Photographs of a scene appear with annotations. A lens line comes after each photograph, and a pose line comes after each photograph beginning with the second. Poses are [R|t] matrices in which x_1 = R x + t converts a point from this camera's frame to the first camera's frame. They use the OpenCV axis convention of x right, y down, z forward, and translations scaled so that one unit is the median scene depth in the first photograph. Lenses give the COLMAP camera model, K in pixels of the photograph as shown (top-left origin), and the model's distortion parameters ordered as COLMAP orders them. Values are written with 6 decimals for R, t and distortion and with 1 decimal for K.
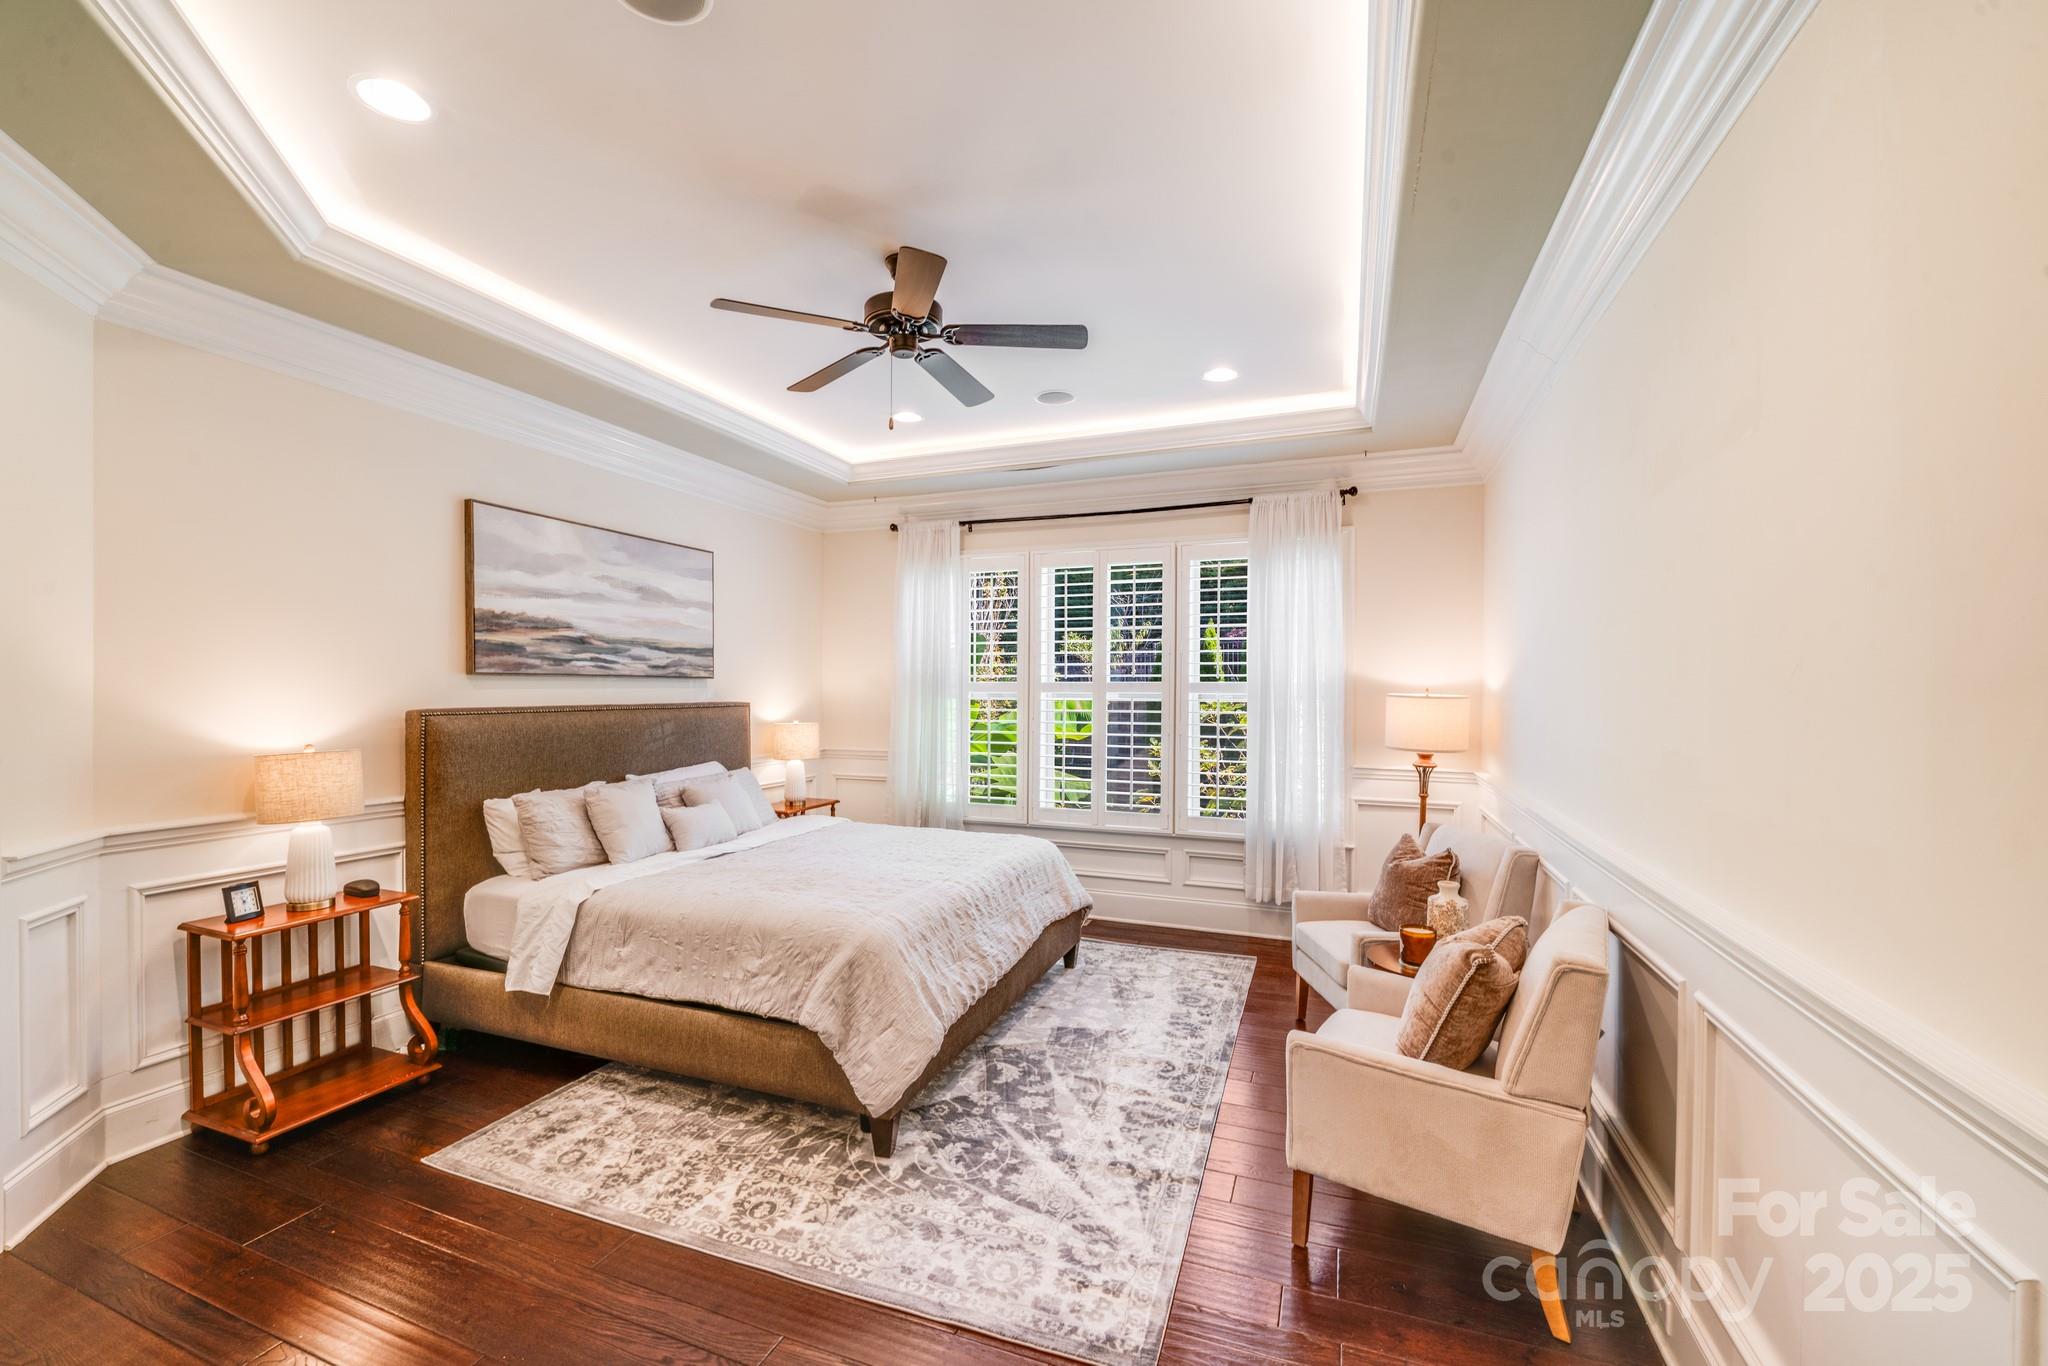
lens RADIAL K [[843.0, 0, 1024.4], [0, 843.0, 695.8], [0, 0, 1]] dist [-0.009028, -0.001549]
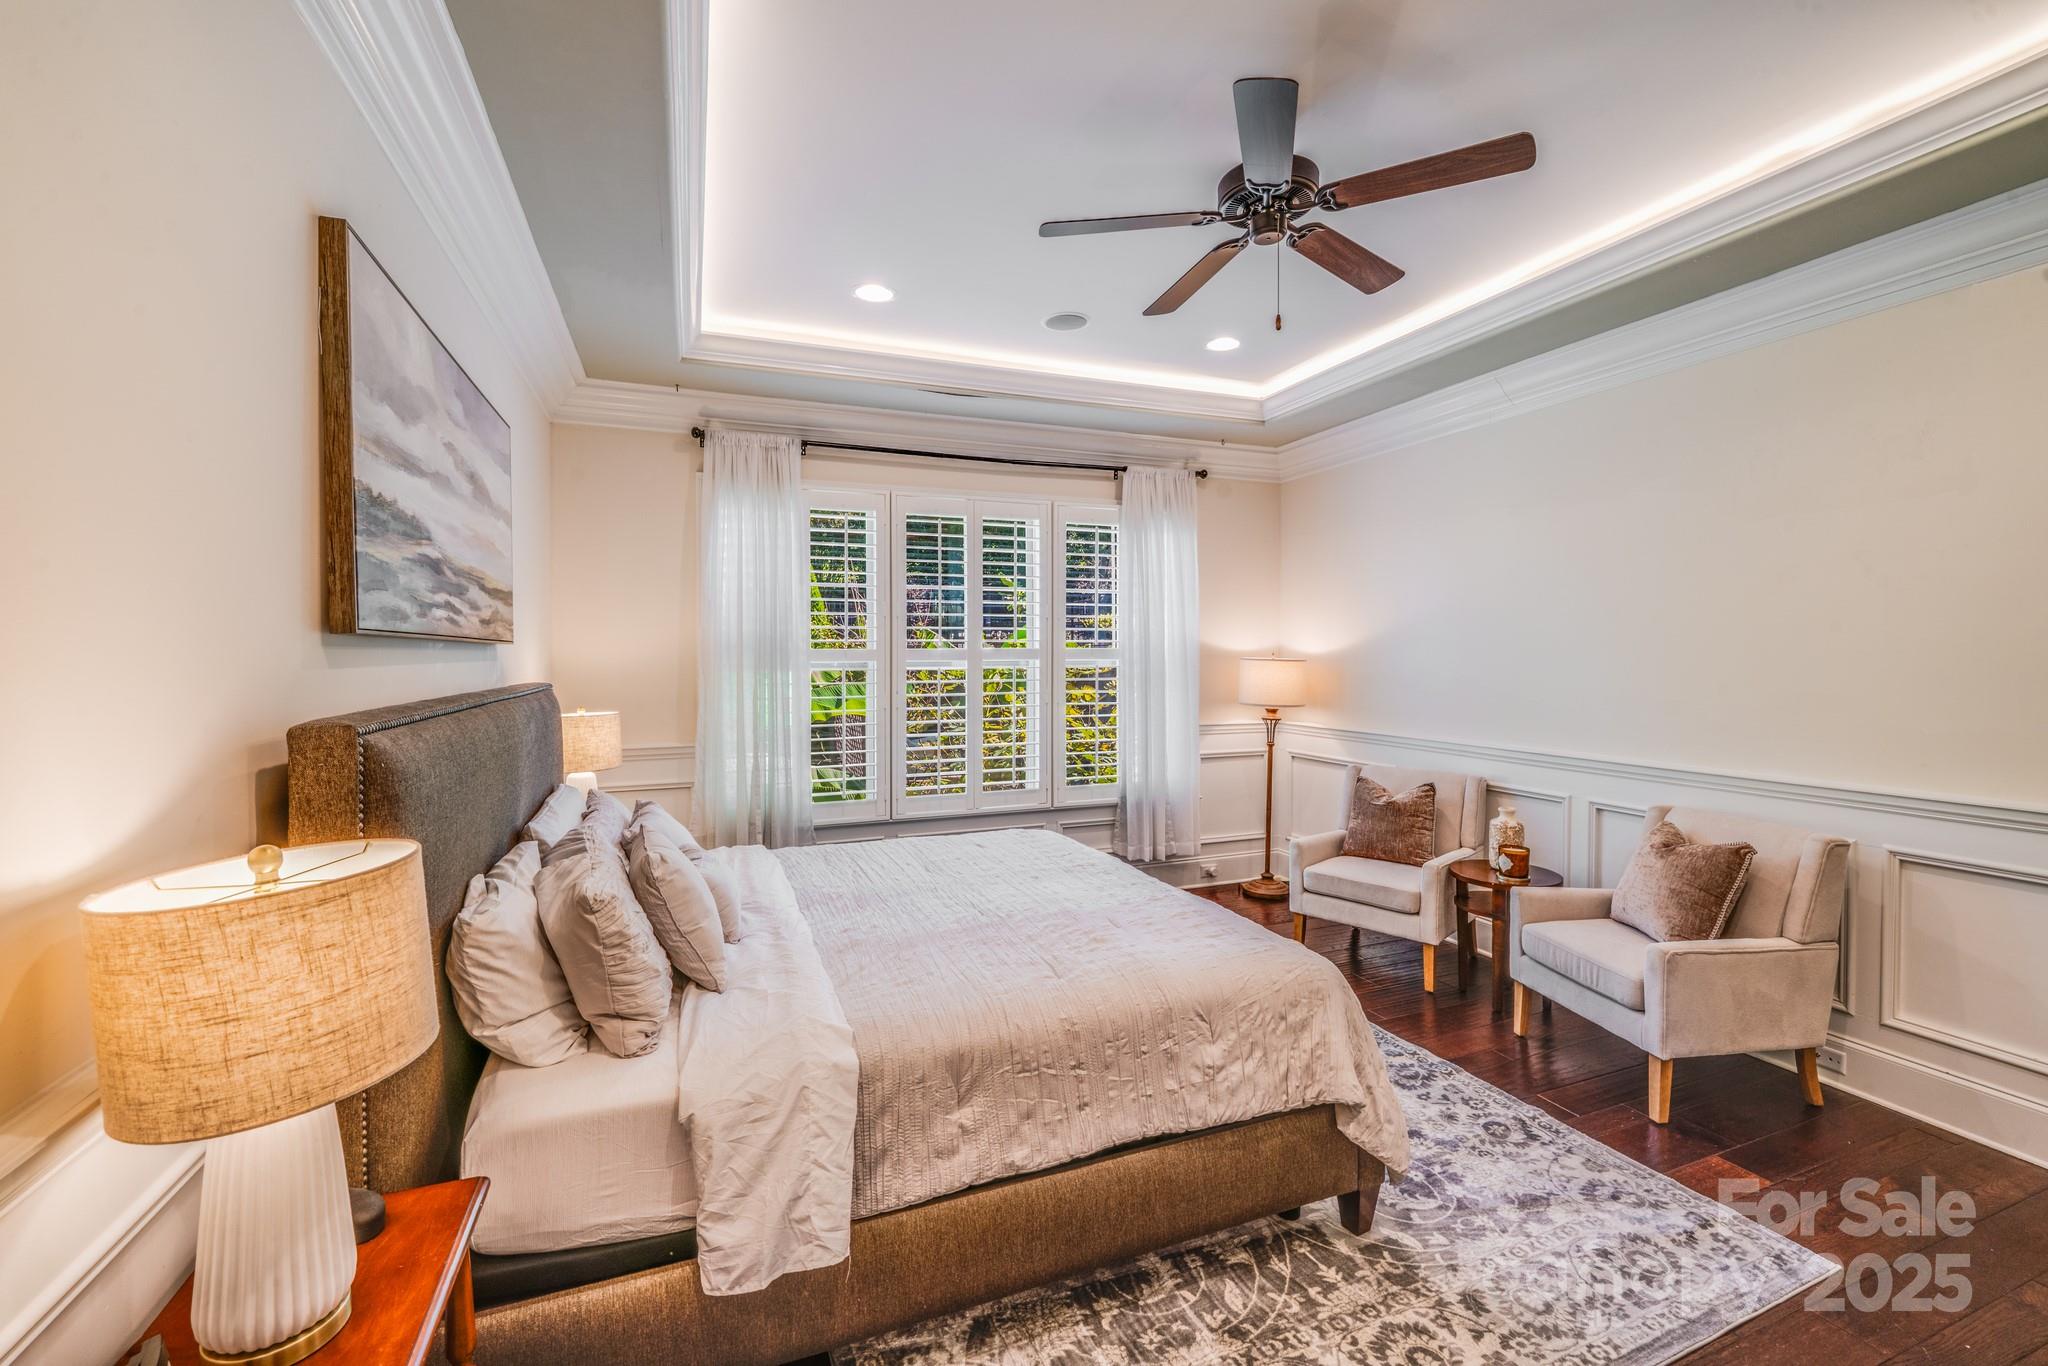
lens RADIAL K [[843.0, 0, 1025.1], [0, 843.0, 663.6], [0, 0, 1]] dist [-0.009028, -0.001549]
pose [[0.738199, -0.015597, 0.674403, -0.521967], [0.013112, 0.999876, 0.008772, -0.007270], [-0.674456, 0.002368, 0.738311, 0.341501]]
